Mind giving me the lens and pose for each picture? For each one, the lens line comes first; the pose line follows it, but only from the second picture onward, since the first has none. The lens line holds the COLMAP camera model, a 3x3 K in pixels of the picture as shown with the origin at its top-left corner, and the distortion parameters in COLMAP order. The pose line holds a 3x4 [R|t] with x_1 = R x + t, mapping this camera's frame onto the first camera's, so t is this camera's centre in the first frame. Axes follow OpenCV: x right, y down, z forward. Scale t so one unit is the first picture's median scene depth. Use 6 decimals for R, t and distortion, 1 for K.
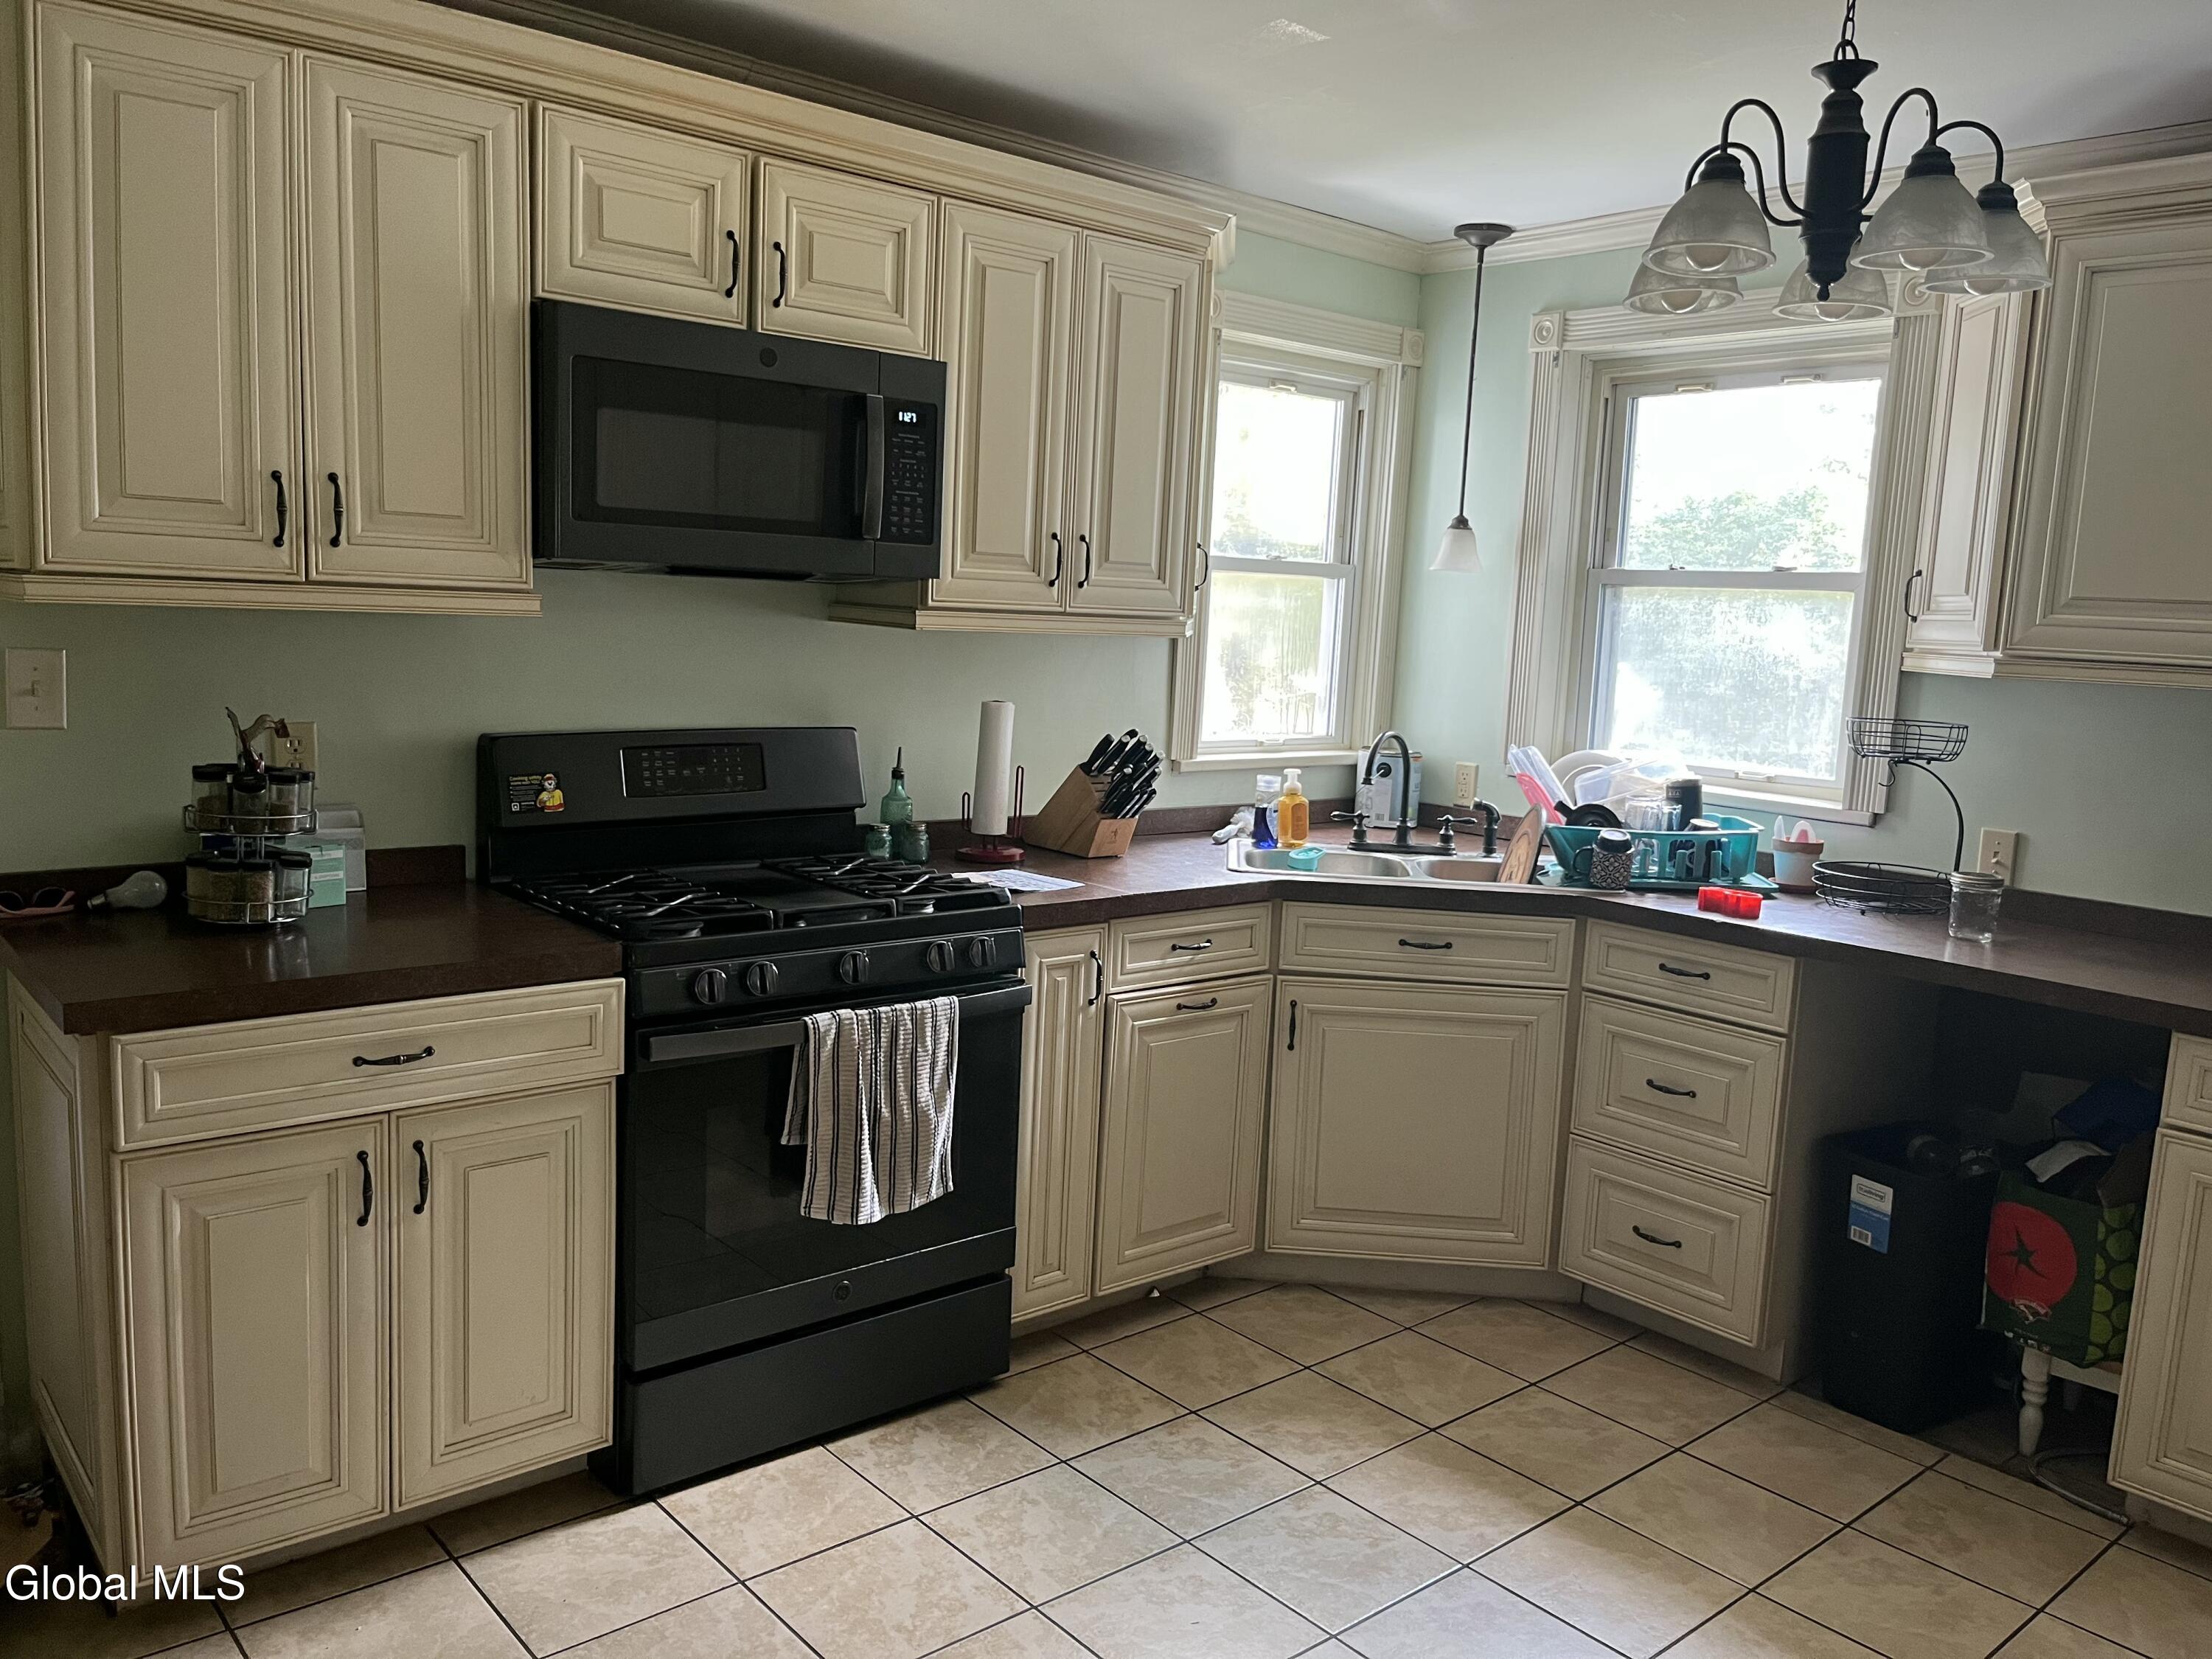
lens RADIAL K [[1690.4, 0, 1102.3], [0, 1690.4, 830.7], [0, 0, 1]] dist [0.053035, -0.077991]
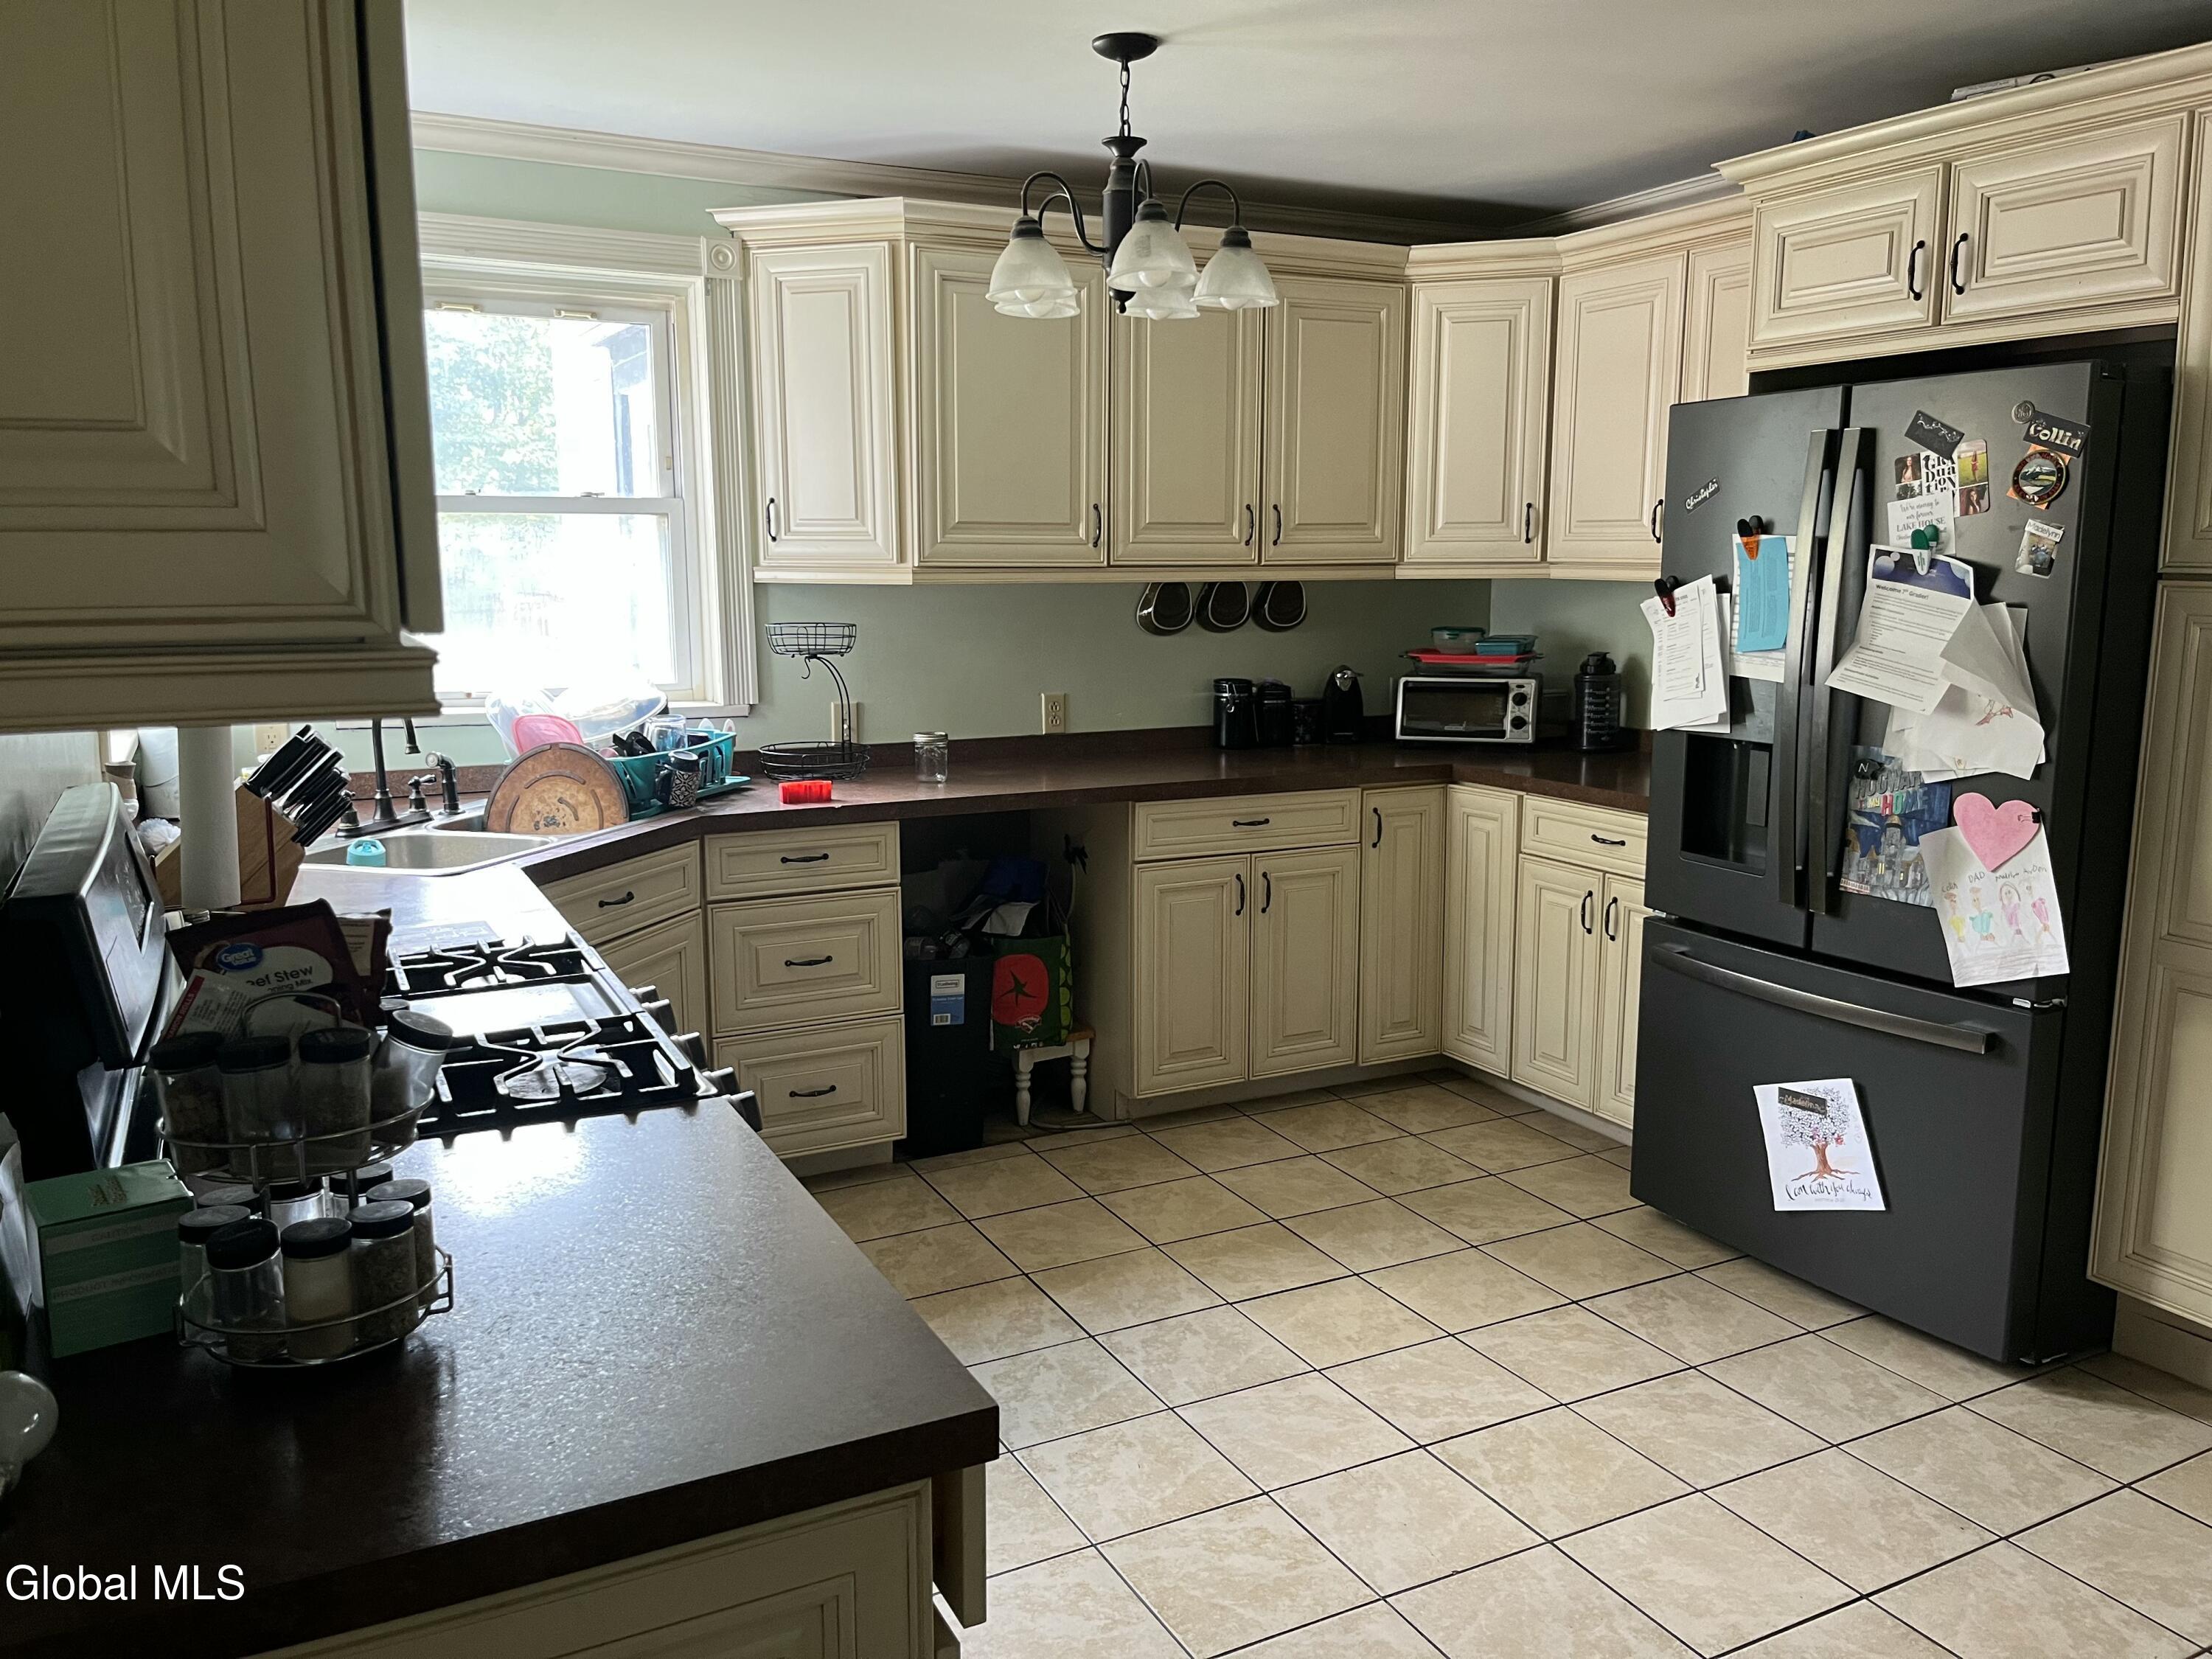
lens RADIAL K [[1690.4, 0, 1104.6], [0, 1690.4, 830.7], [0, 0, 1]] dist [0.053035, -0.077991]
pose [[0.224998, -0.207193, 0.952075, -0.725746], [0.138710, 0.973988, 0.179182, -0.116632], [-0.964435, 0.091747, 0.247885, 0.546292]]
